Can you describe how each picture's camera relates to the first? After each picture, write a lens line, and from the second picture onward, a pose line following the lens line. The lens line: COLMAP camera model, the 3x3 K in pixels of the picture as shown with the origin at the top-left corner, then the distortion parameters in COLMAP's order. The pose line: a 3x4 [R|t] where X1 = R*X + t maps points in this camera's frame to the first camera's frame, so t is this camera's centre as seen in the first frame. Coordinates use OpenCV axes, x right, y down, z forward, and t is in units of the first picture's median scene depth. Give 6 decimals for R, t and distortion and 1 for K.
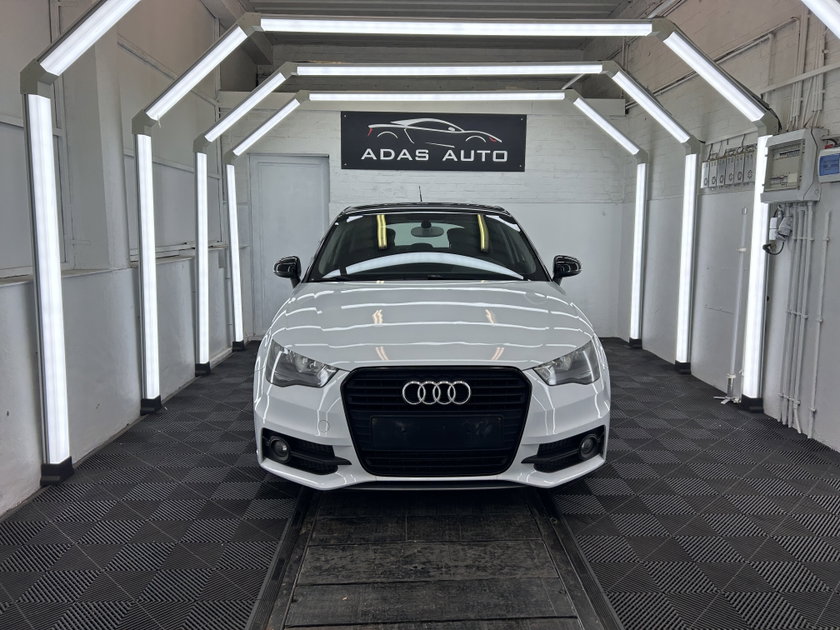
lens RADIAL K [[640.1, 0, 421.5], [0, 640.1, 319.7], [0, 0, 1]] dist [0.038153, -0.041752]
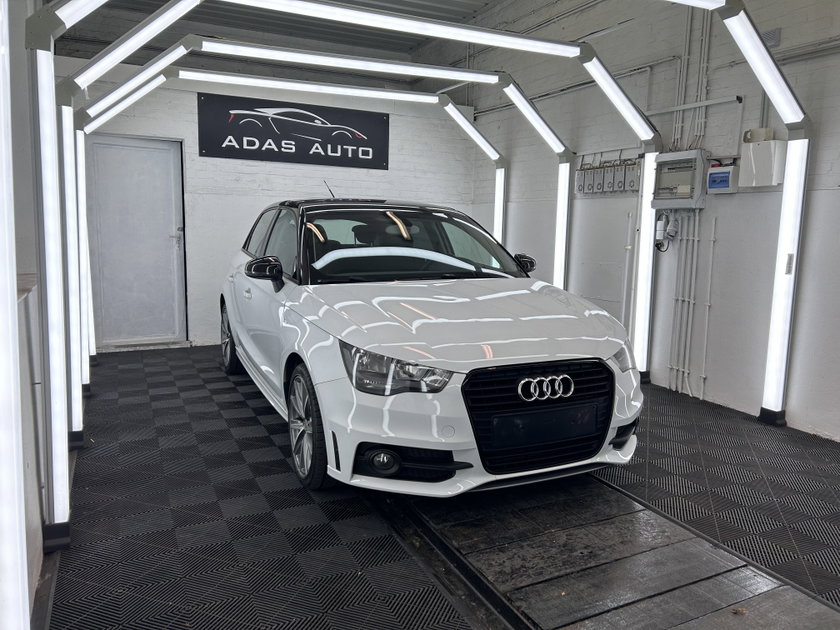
lens RADIAL K [[640.1, 0, 424.8], [0, 640.1, 320.0], [0, 0, 1]] dist [0.038153, -0.041752]
pose [[0.913199, -0.047074, 0.404786, -0.214104], [0.043010, 0.998891, 0.019132, -0.009066], [-0.405238, -0.000062, 0.914211, 0.045937]]
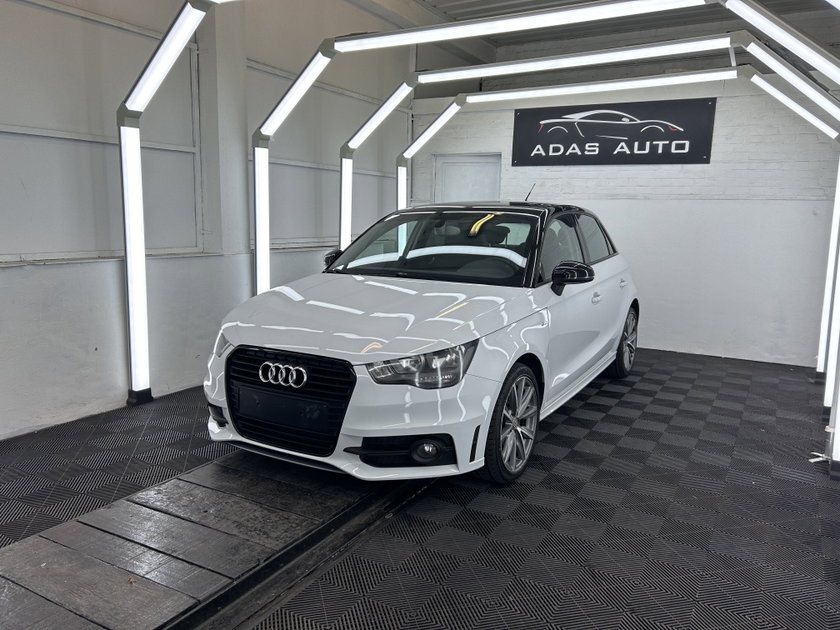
lens RADIAL K [[640.1, 0, 418.5], [0, 640.1, 317.4], [0, 0, 1]] dist [0.038153, -0.041752]
pose [[0.850911, 0.096650, -0.516342, 0.301294], [-0.091788, 0.995163, 0.035014, -0.018015], [0.517228, 0.017600, 0.855667, 0.055755]]
